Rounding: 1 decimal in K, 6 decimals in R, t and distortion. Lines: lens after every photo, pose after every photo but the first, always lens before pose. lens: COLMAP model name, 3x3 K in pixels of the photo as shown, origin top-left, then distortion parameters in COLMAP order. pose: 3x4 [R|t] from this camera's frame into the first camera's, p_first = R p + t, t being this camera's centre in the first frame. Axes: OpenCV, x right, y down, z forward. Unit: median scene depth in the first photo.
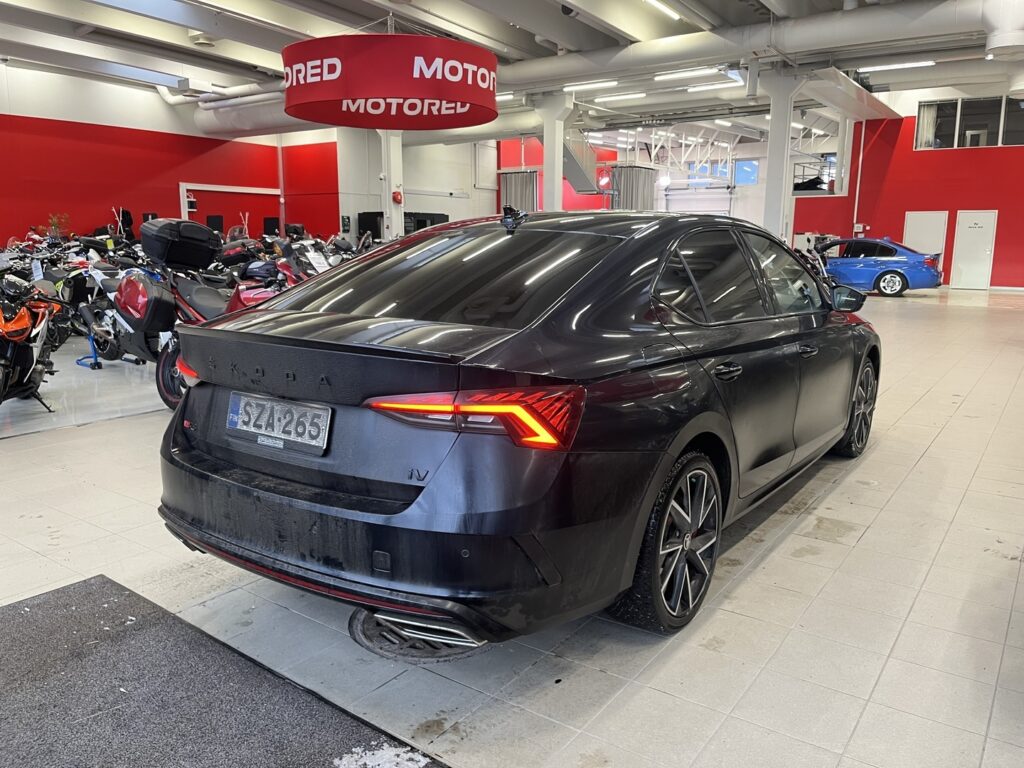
lens RADIAL K [[768.7, 0, 515.6], [0, 768.7, 379.7], [0, 0, 1]] dist [0.074175, -0.106002]
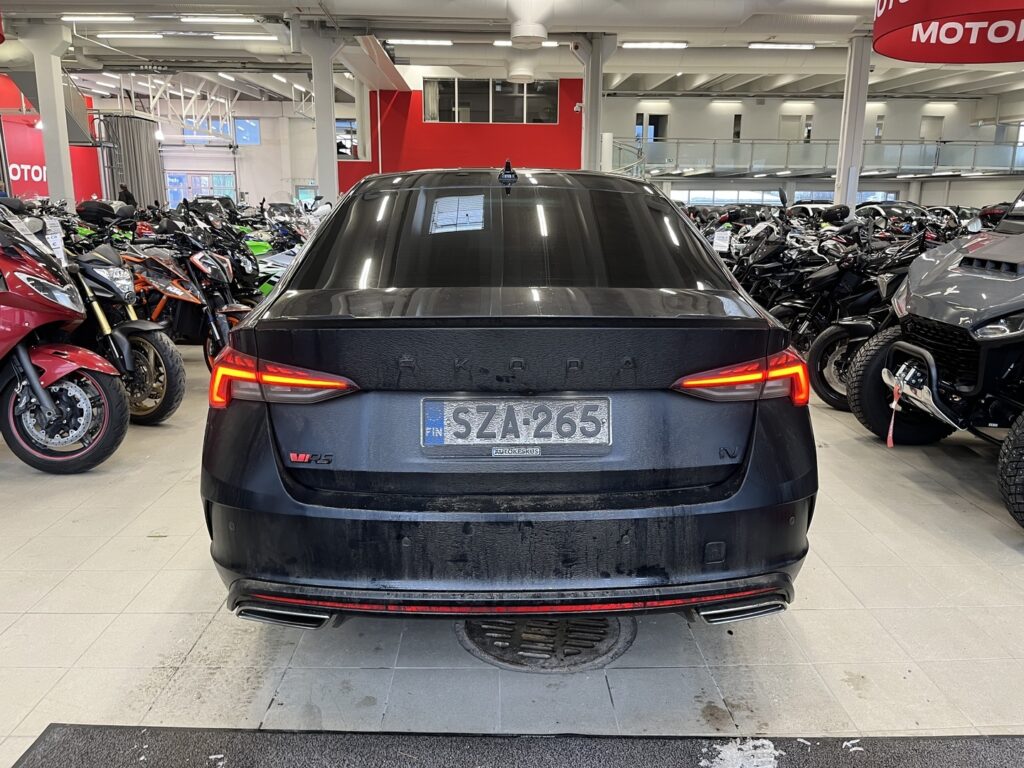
lens RADIAL K [[768.7, 0, 515.6], [0, 768.7, 379.7], [0, 0, 1]] dist [0.074175, -0.106002]
pose [[0.797021, -0.129187, 0.589972, -0.223186], [0.102237, 0.991617, 0.079019, -0.015956], [-0.595235, -0.002662, 0.803548, 0.105149]]
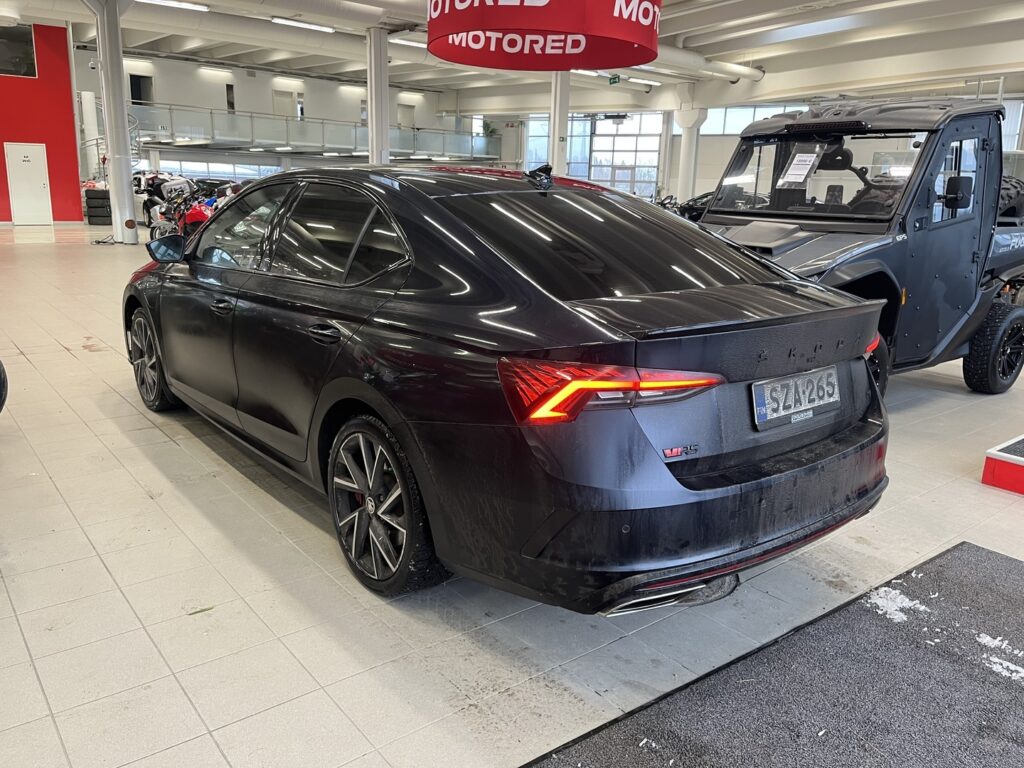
lens RADIAL K [[768.7, 0, 515.6], [0, 768.7, 379.7], [0, 0, 1]] dist [0.074175, -0.106002]
pose [[0.272603, -0.223652, 0.935771, -0.390995], [0.140233, 0.971457, 0.191329, -0.061281], [-0.951852, 0.079069, 0.296185, 0.303294]]
